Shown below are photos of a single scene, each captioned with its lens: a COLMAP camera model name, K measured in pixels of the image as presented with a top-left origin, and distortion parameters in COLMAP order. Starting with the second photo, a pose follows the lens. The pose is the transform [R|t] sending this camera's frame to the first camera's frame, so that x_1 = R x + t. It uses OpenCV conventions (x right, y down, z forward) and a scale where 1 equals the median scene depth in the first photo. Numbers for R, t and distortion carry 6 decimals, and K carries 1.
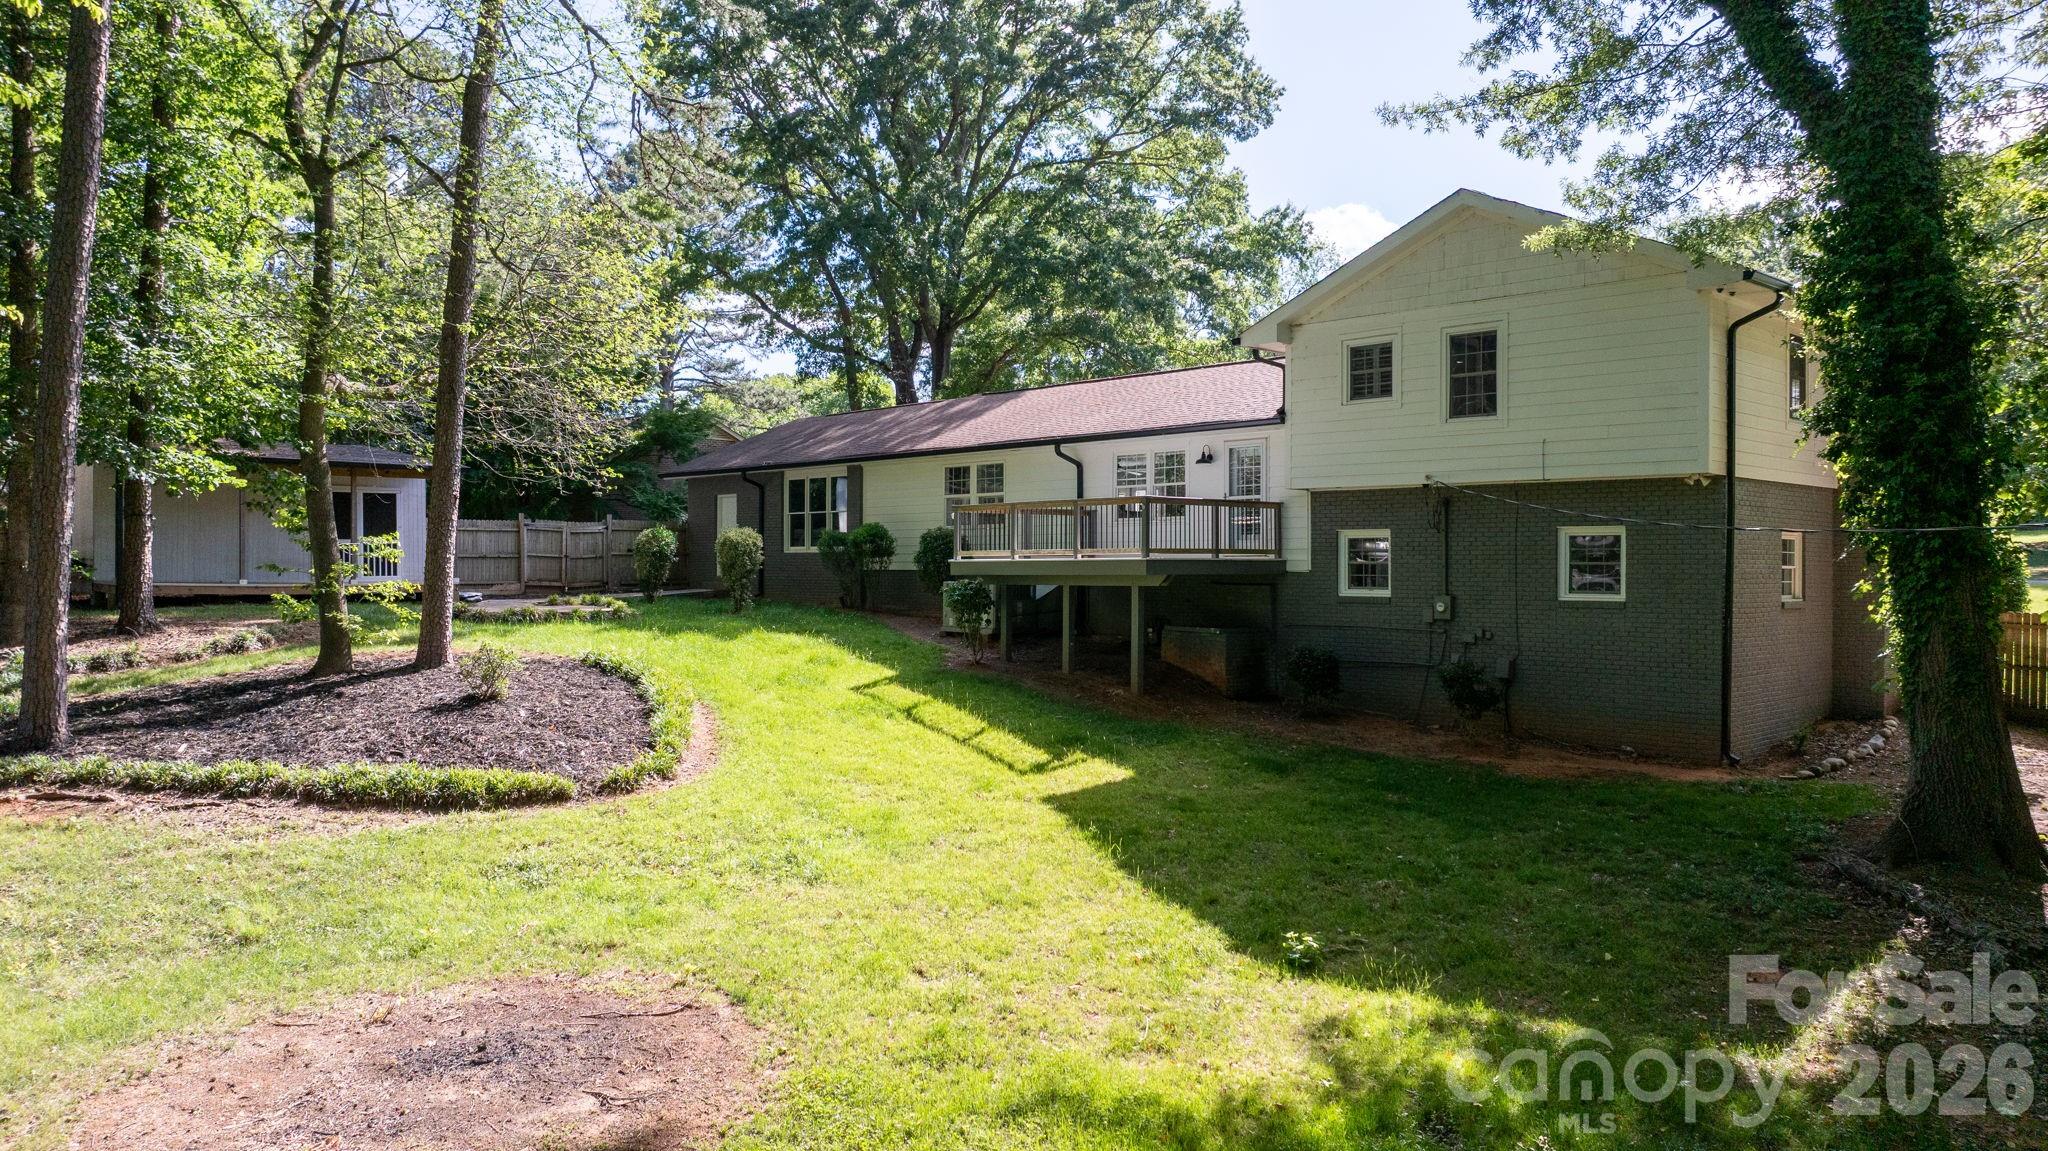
lens RADIAL K [[1472.5, 0, 1032.8], [0, 1472.5, 567.3], [0, 0, 1]] dist [-0.010720, -0.004903]
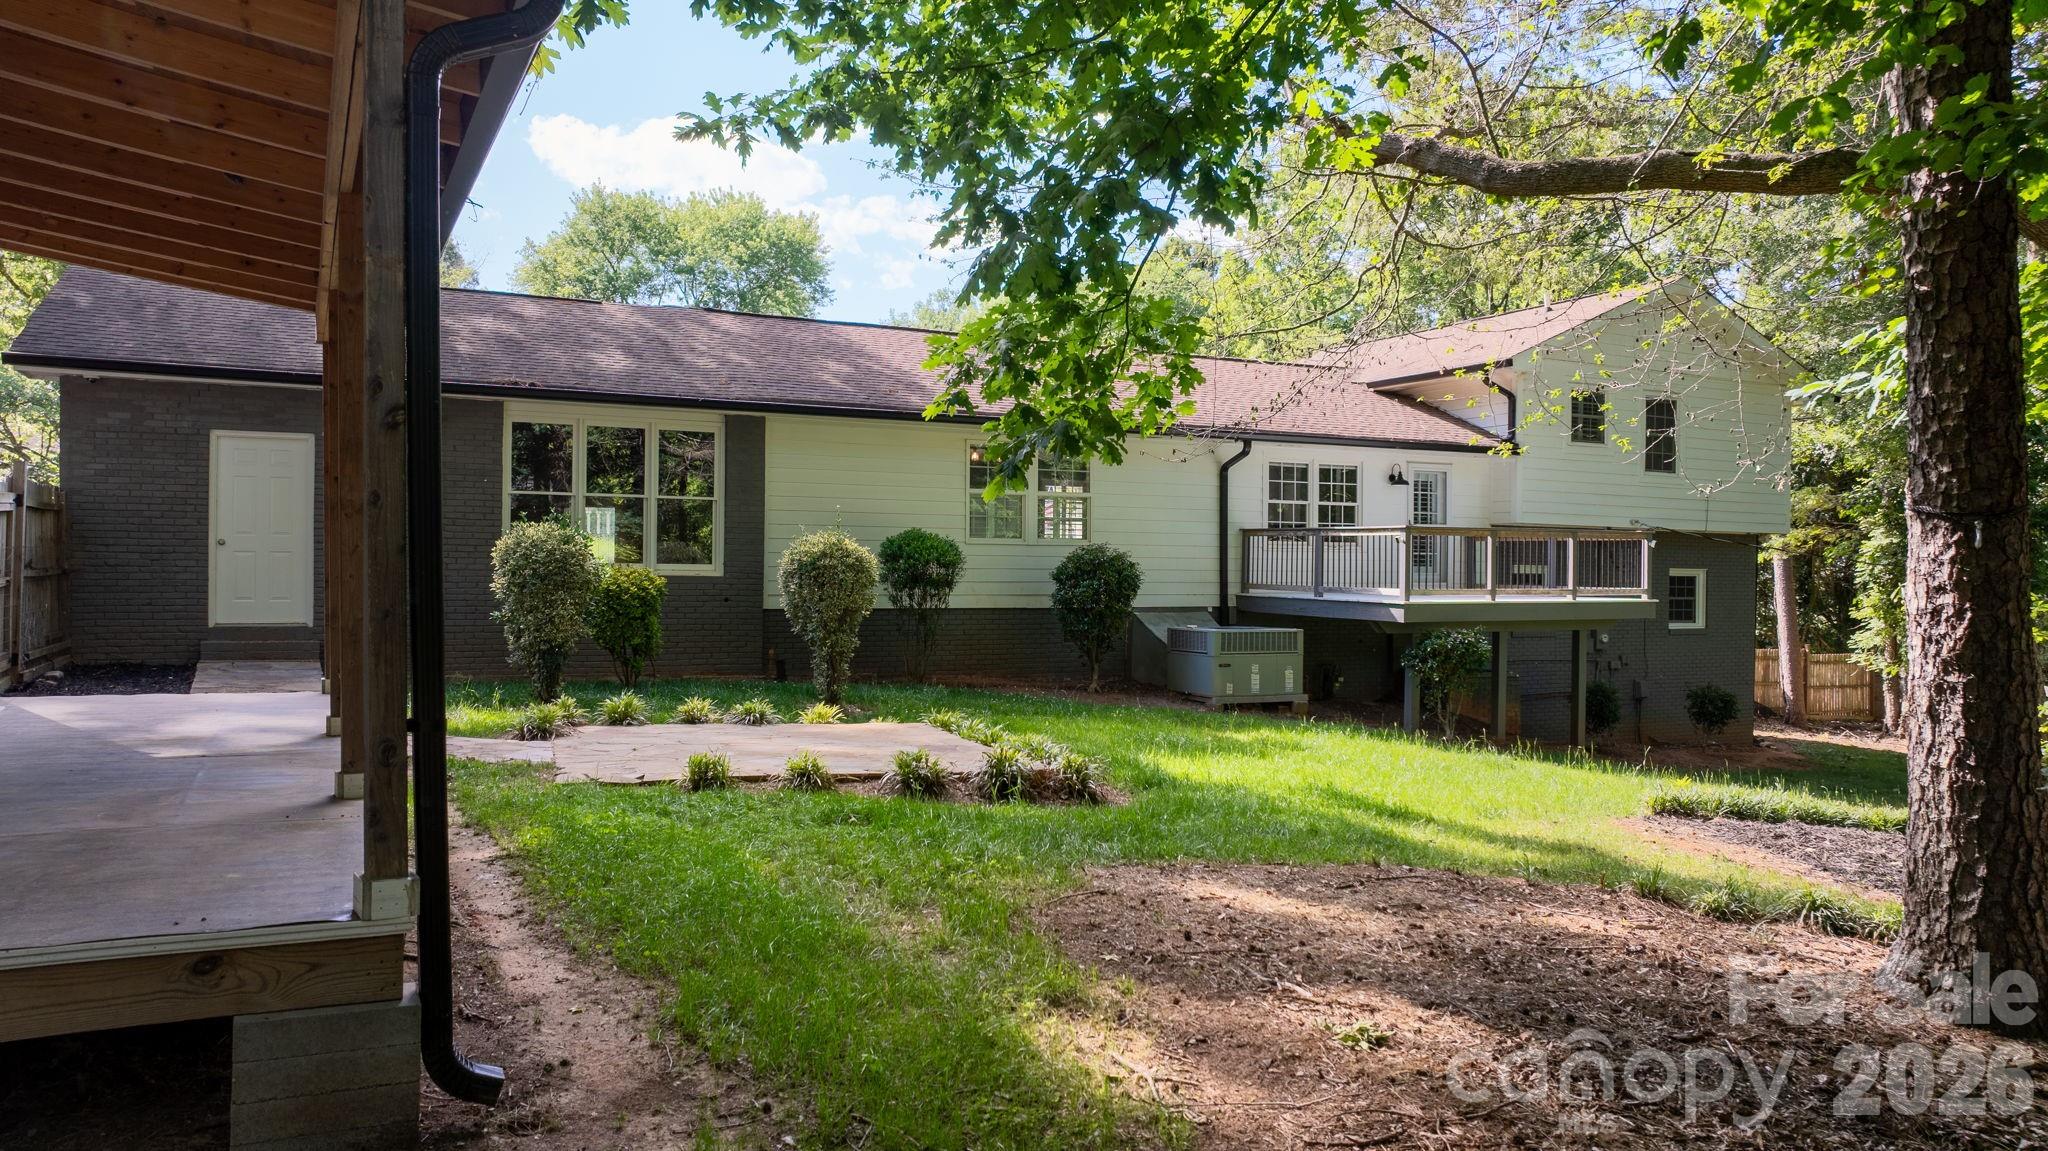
lens RADIAL K [[1472.5, 0, 1032.8], [0, 1472.5, 567.3], [0, 0, 1]] dist [-0.010720, -0.004903]
pose [[0.249346, 0.006445, 0.968393, -0.660356], [-0.009524, 0.999946, -0.004203, -0.012612], [-0.968368, -0.008175, 0.249394, 0.822983]]
